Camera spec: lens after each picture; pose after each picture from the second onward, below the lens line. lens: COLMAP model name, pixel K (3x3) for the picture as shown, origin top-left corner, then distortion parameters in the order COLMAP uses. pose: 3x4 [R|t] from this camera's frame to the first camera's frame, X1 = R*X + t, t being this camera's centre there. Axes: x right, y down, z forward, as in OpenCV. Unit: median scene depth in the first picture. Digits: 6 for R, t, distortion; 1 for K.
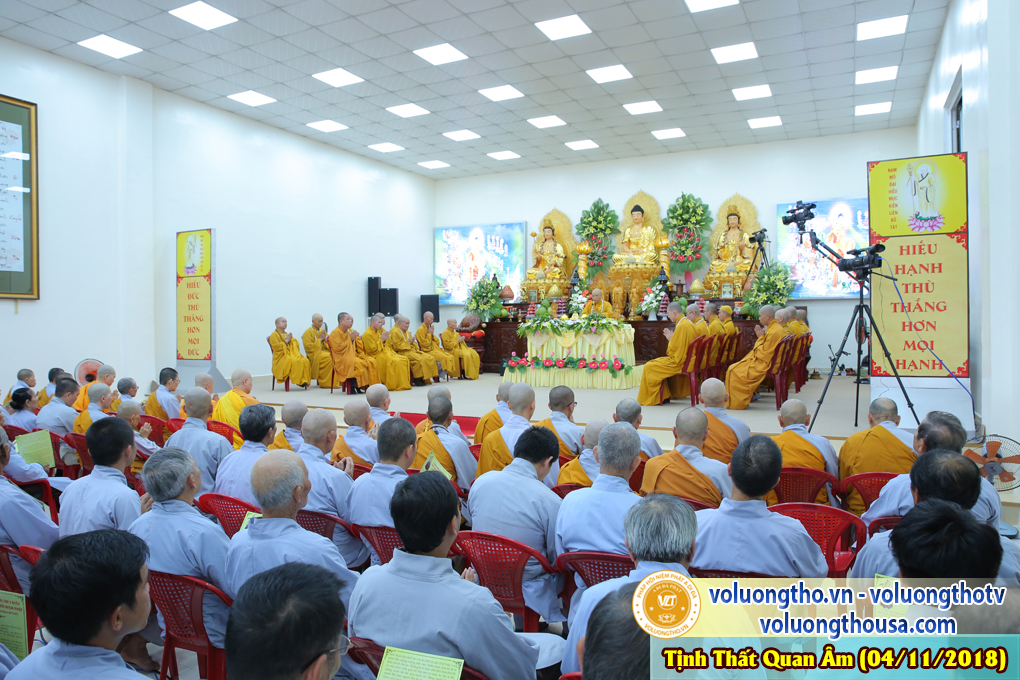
lens RADIAL K [[707.6, 0, 510.0], [0, 707.6, 340.0], [0, 0, 1]] dist [-0.119221, 0.098601]
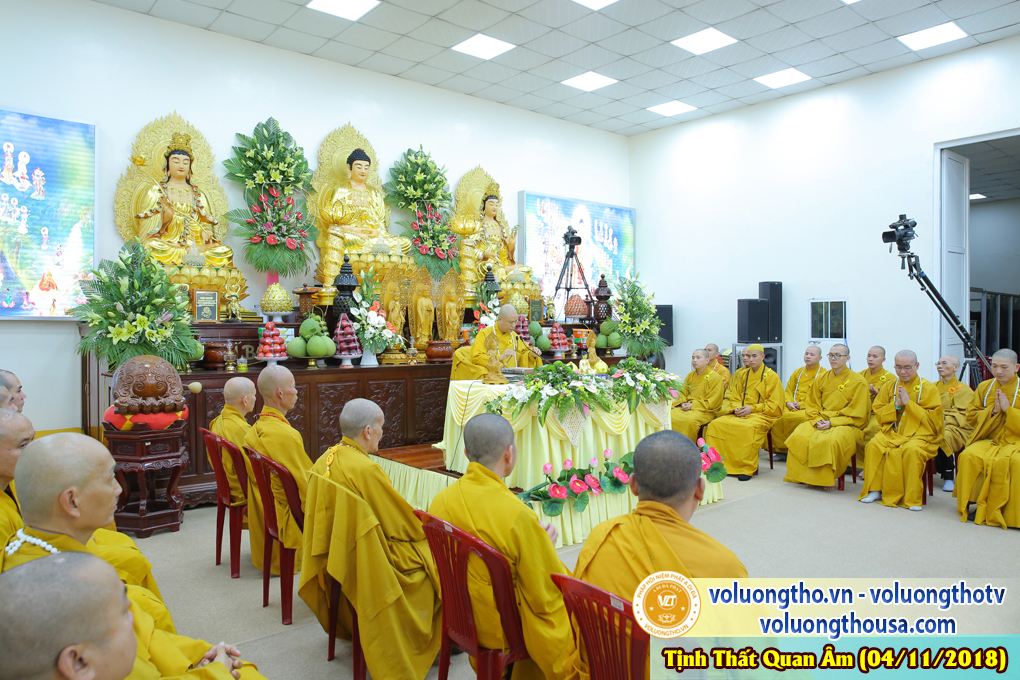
lens RADIAL K [[707.6, 0, 510.0], [0, 707.6, 340.0], [0, 0, 1]] dist [-0.119221, 0.098601]
pose [[0.388540, -0.011877, 0.921355, -0.287862], [0.011857, 0.999899, 0.007889, -0.042629], [-0.921355, 0.007860, 0.388642, 0.671753]]
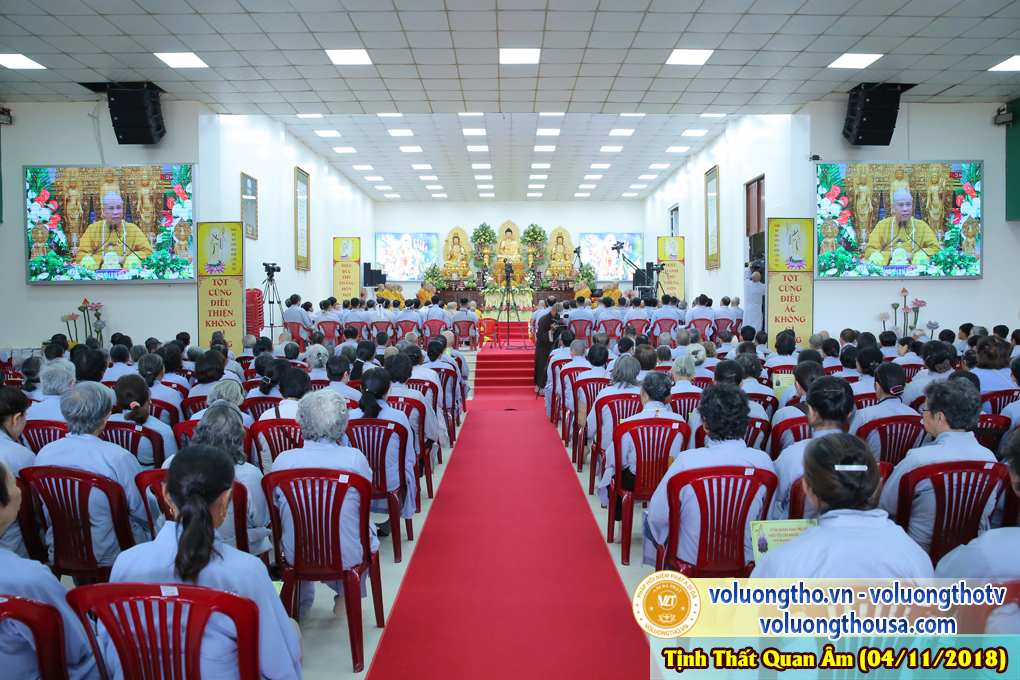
lens RADIAL K [[707.6, 0, 510.0], [0, 707.6, 340.0], [0, 0, 1]] dist [-0.119221, 0.098601]
pose [[0.893156, -0.013680, 0.449539, -0.649467], [0.003942, 0.999737, 0.022592, 0.058472], [-0.449730, -0.018406, 0.892975, -0.656472]]
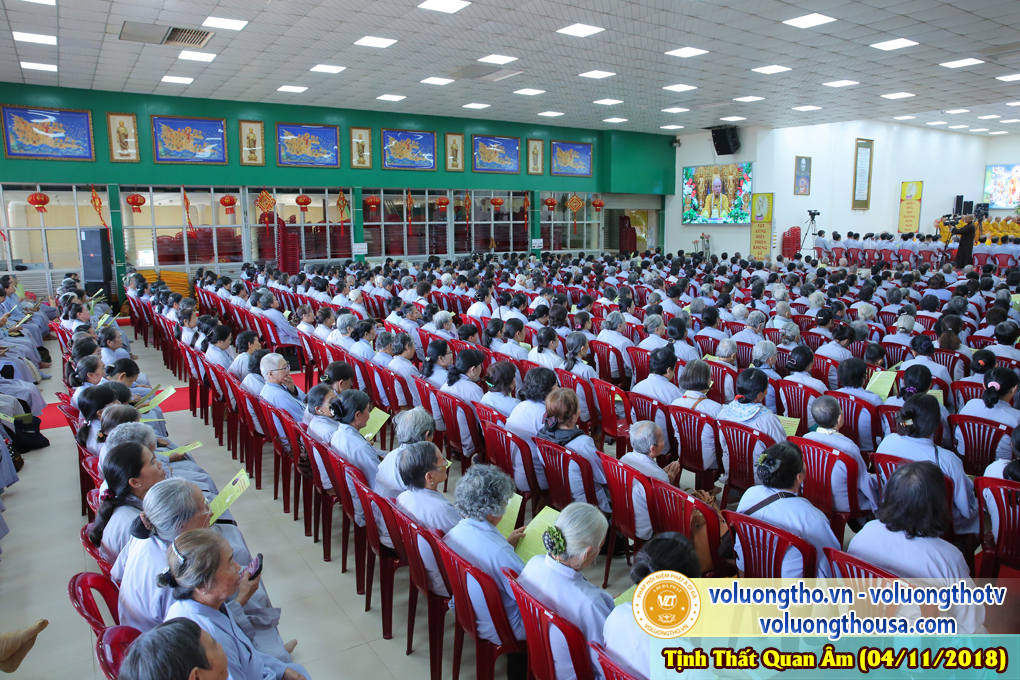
lens RADIAL K [[707.6, 0, 510.0], [0, 707.6, 340.0], [0, 0, 1]] dist [-0.119221, 0.098601]
pose [[0.869275, 0.084744, -0.487011, -0.325959], [-0.009757, 0.987945, 0.154496, 0.028283], [0.494233, -0.129548, 0.859623, -1.343767]]
